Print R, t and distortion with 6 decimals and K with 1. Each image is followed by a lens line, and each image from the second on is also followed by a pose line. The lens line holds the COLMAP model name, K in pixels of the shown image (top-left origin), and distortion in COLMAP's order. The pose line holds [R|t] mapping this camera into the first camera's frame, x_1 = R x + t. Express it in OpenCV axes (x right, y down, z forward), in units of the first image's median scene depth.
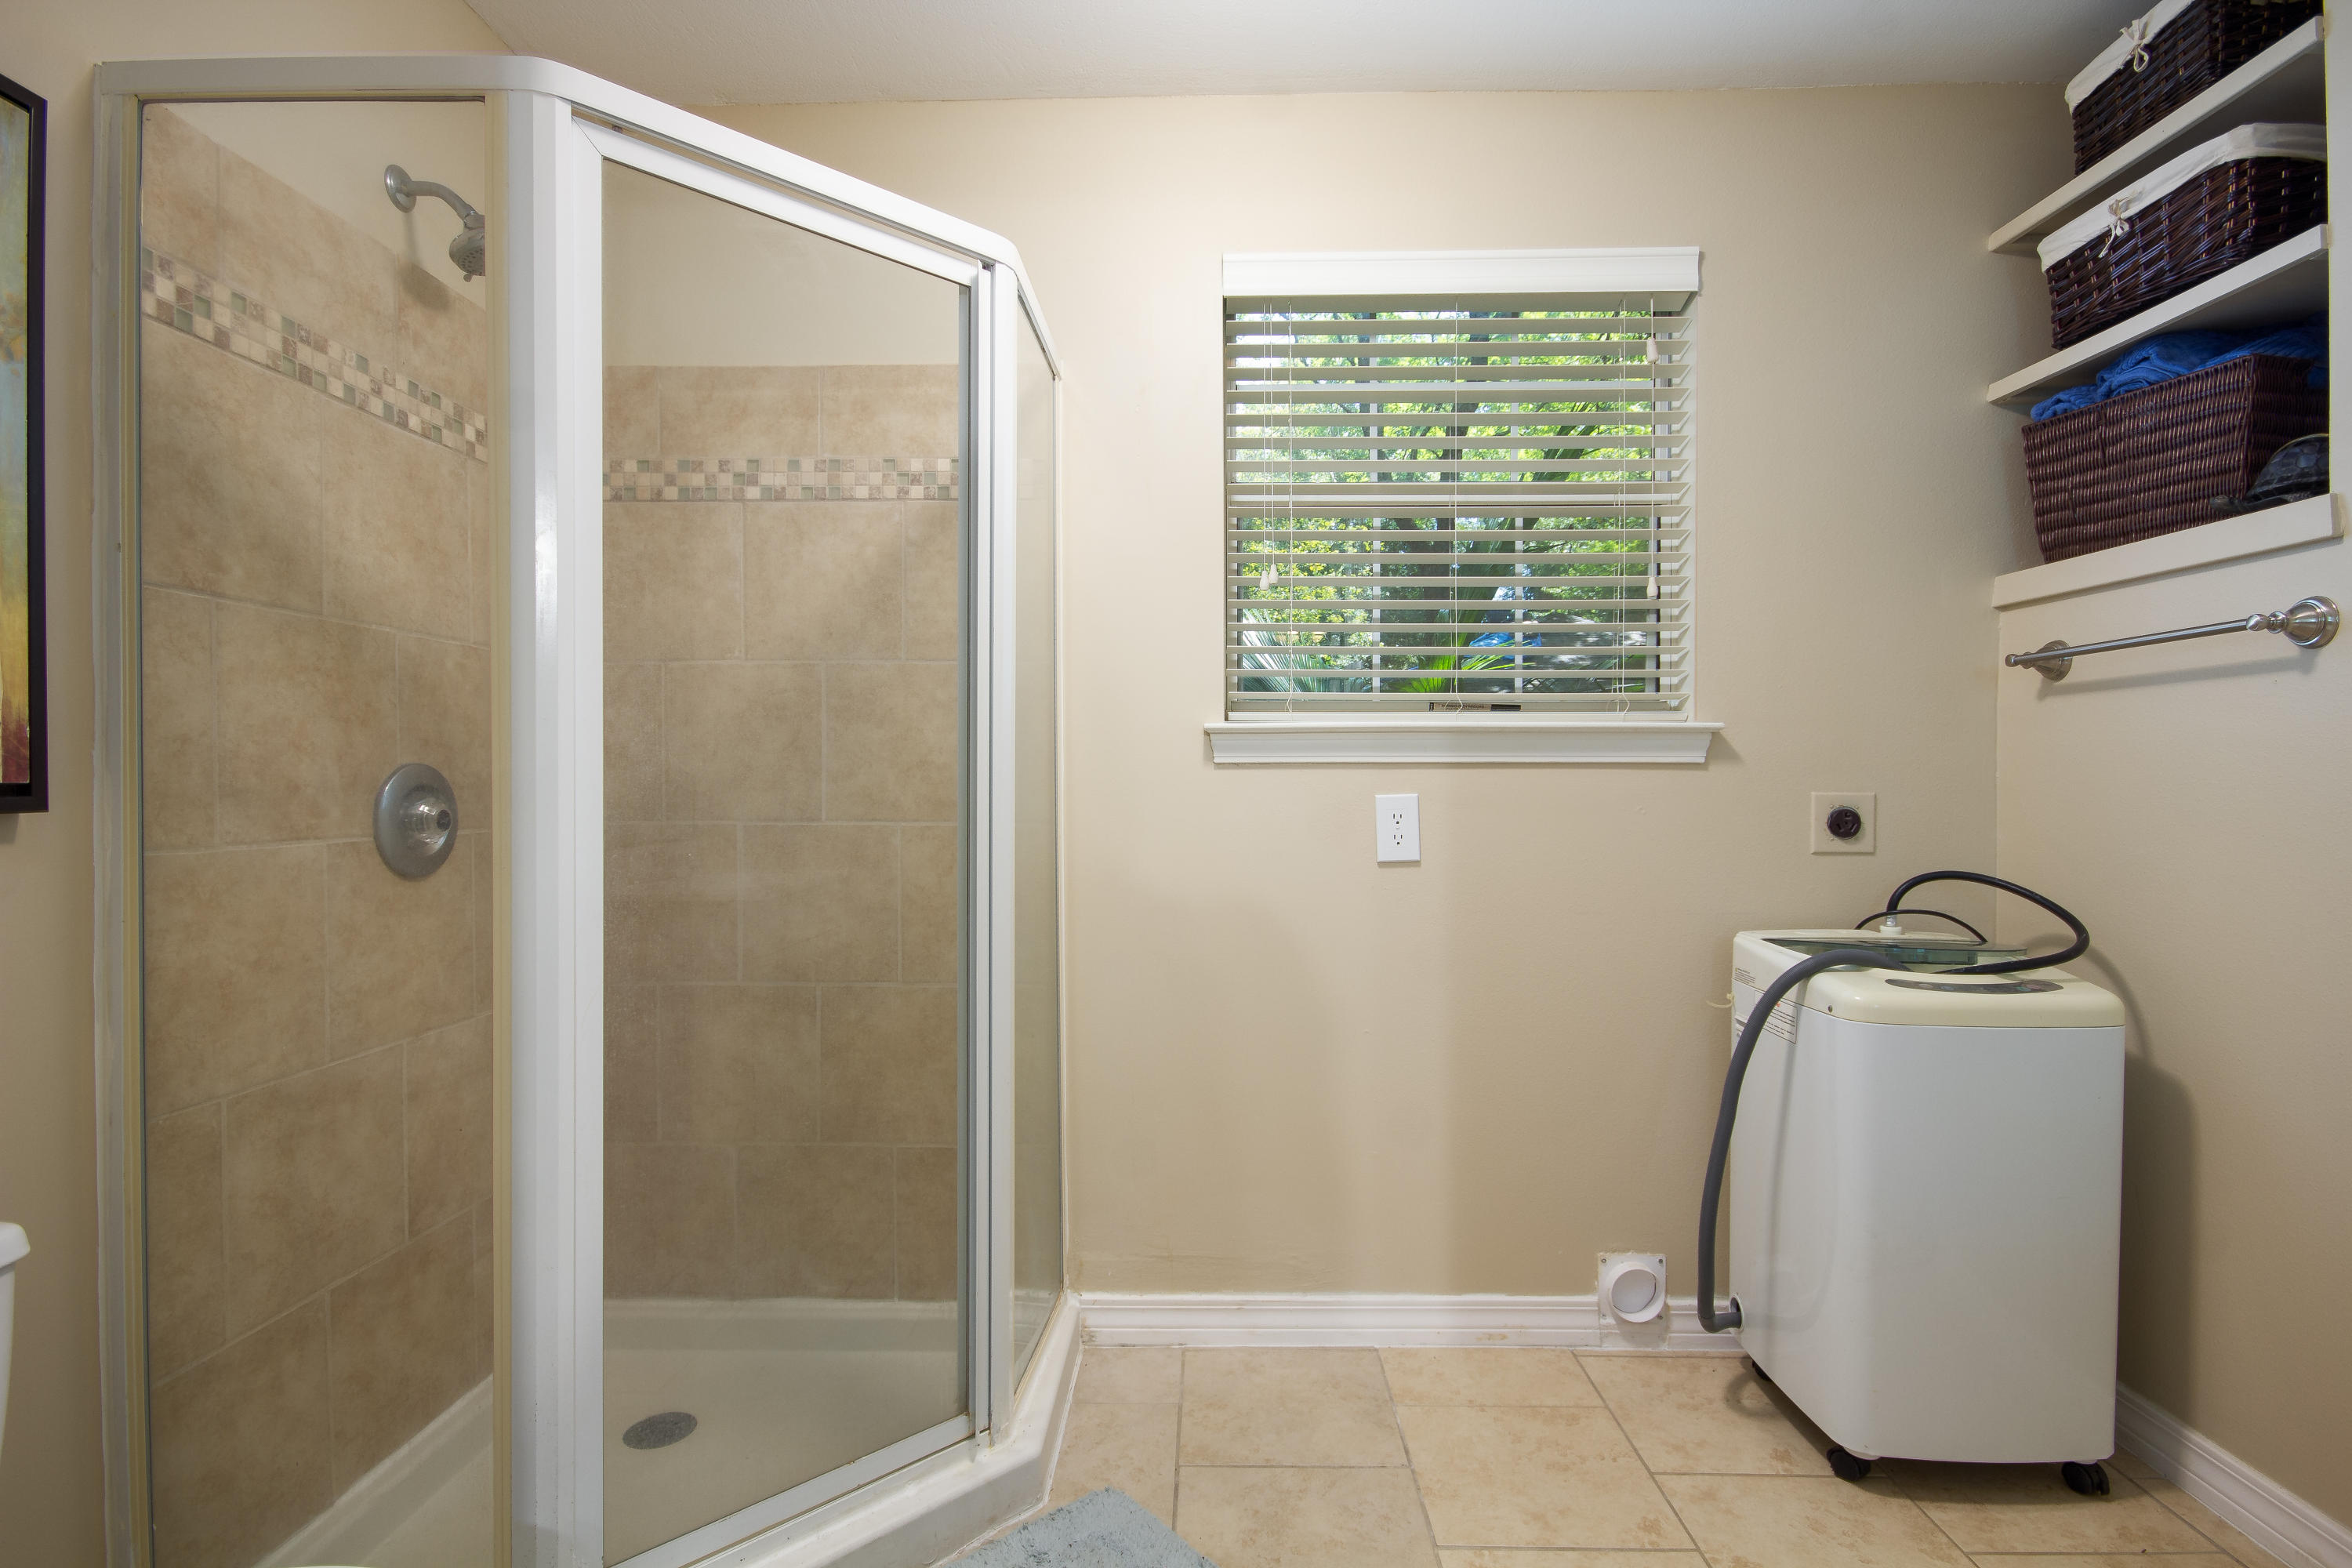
lens RADIAL K [[1223.5, 0, 1177.8], [0, 1223.5, 789.7], [0, 0, 1]] dist [-0.000839, -0.000040]
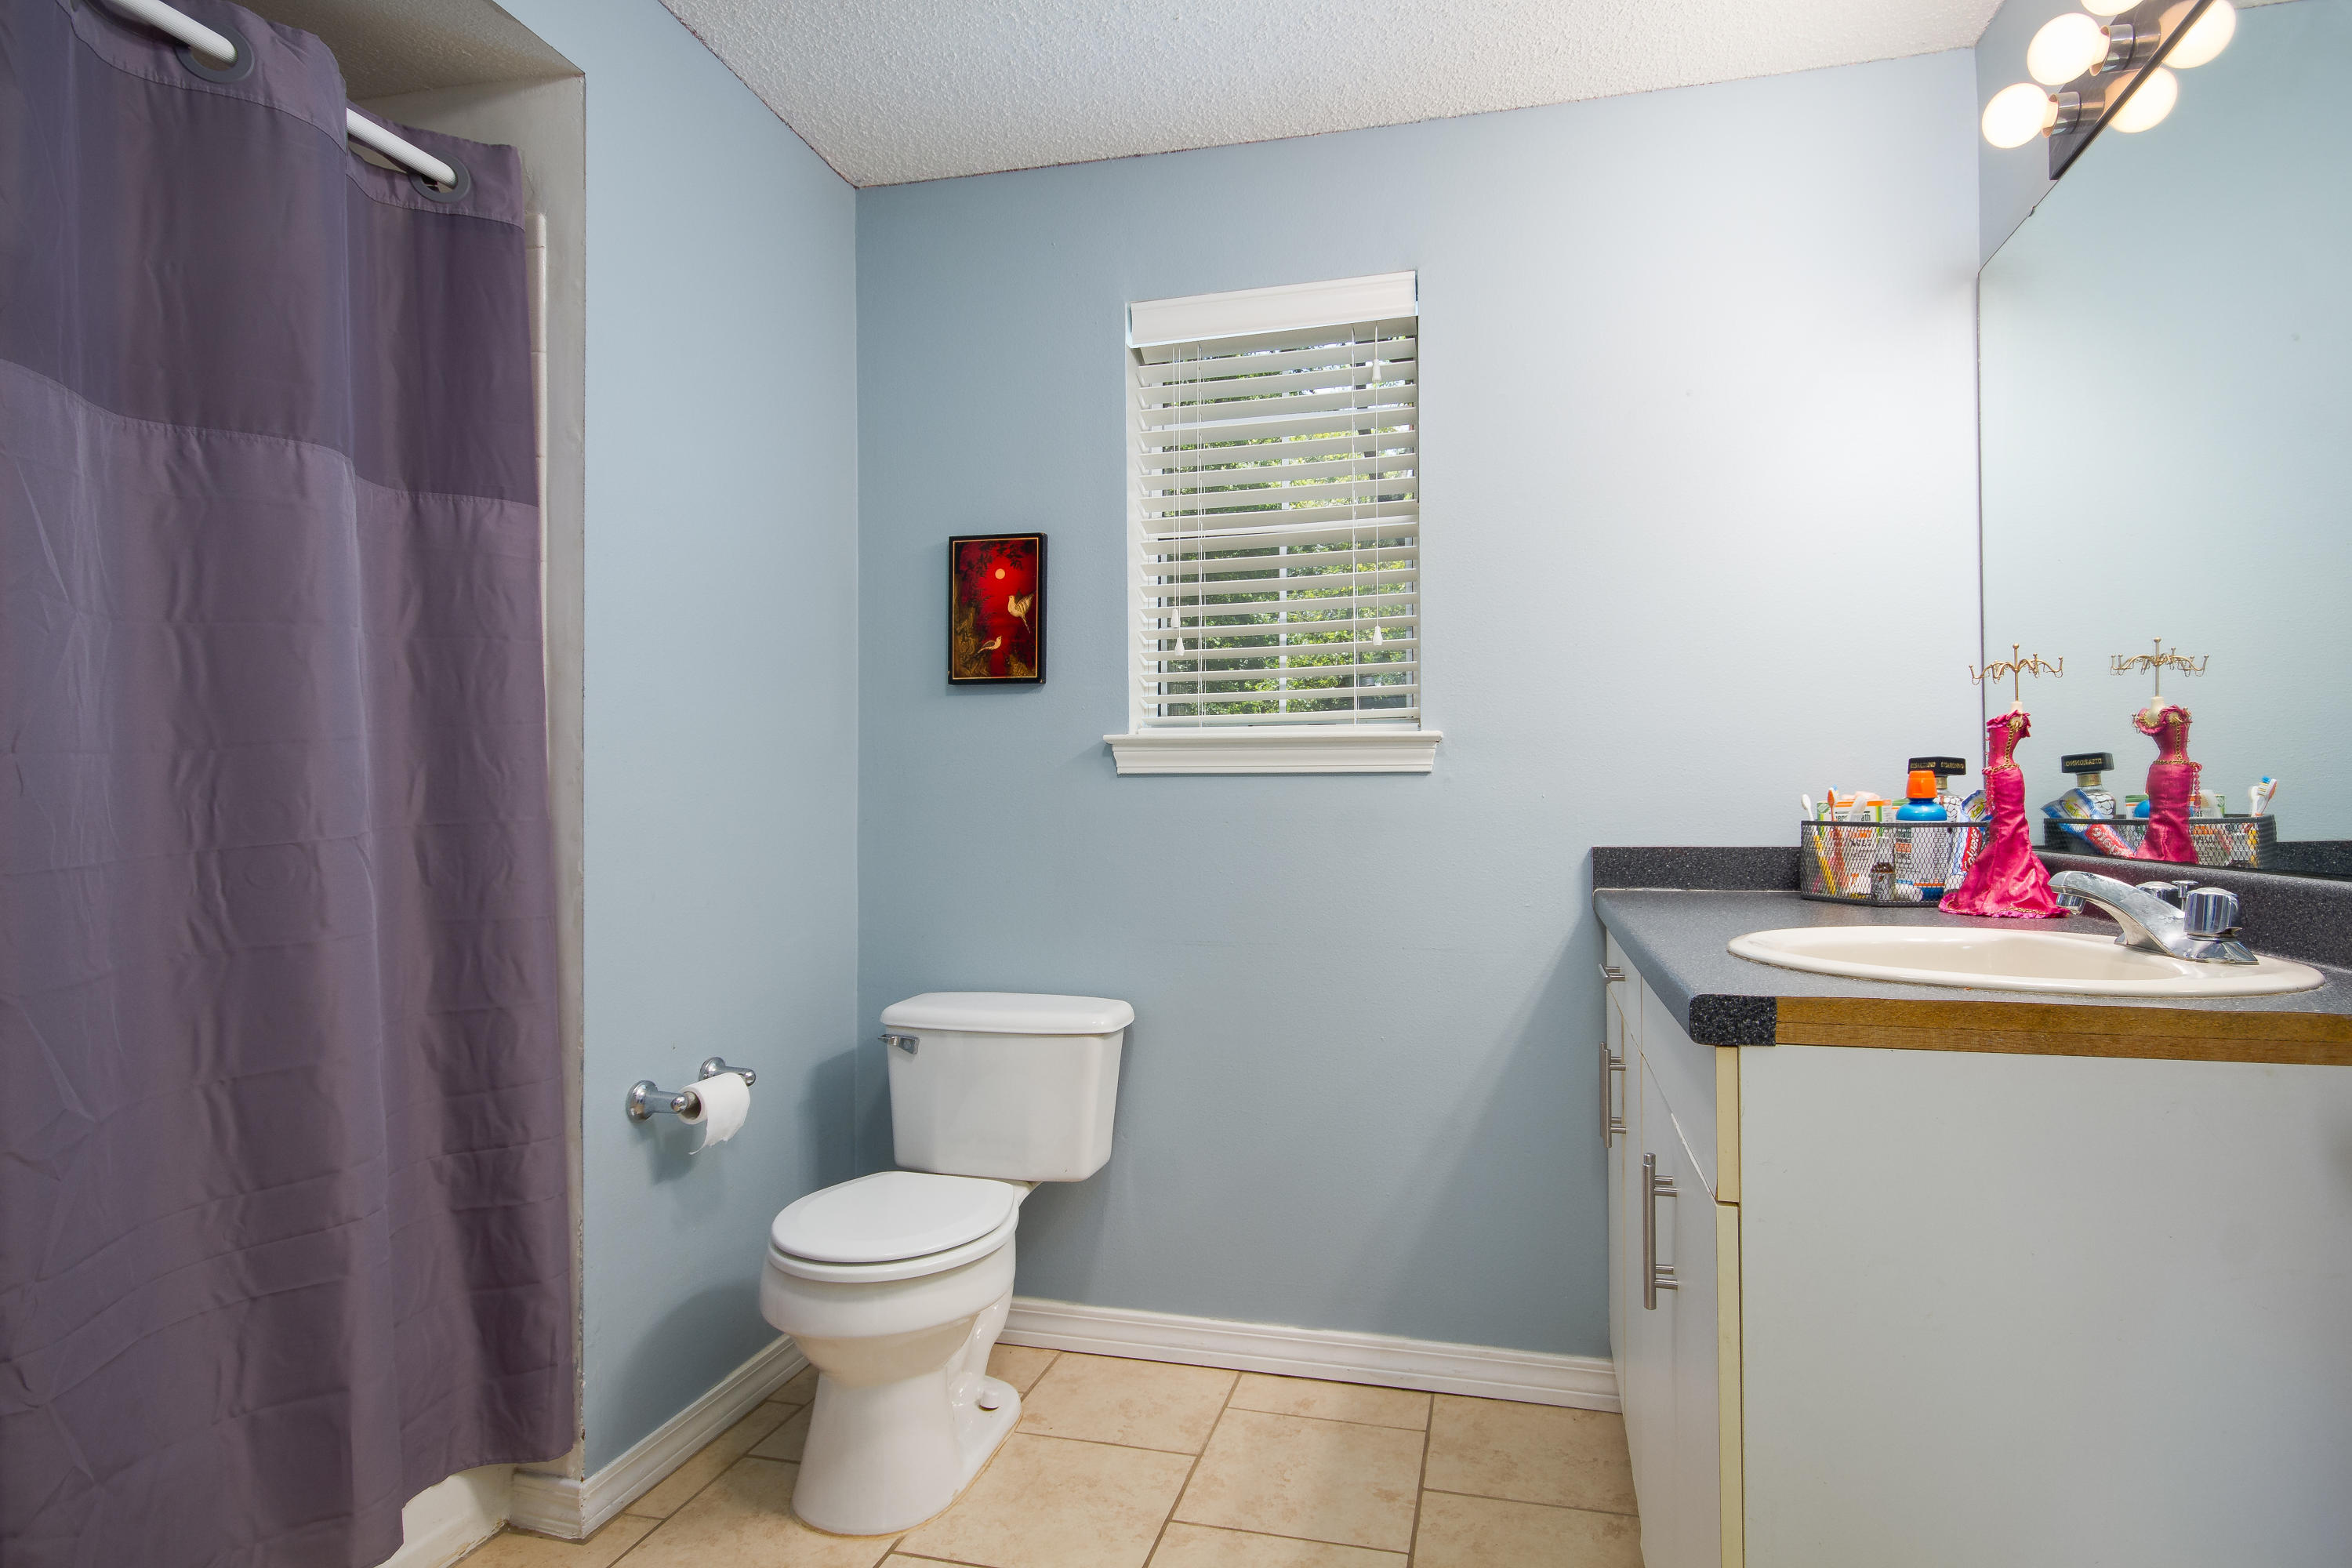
lens RADIAL K [[1223.5, 0, 1182.4], [0, 1223.5, 787.9], [0, 0, 1]] dist [-0.000839, -0.000040]
pose [[0.971481, -0.007890, -0.236986, 0.353310], [0.004347, 0.999871, -0.015468, 0.000673], [0.237077, 0.013997, 0.971390, -0.030245]]
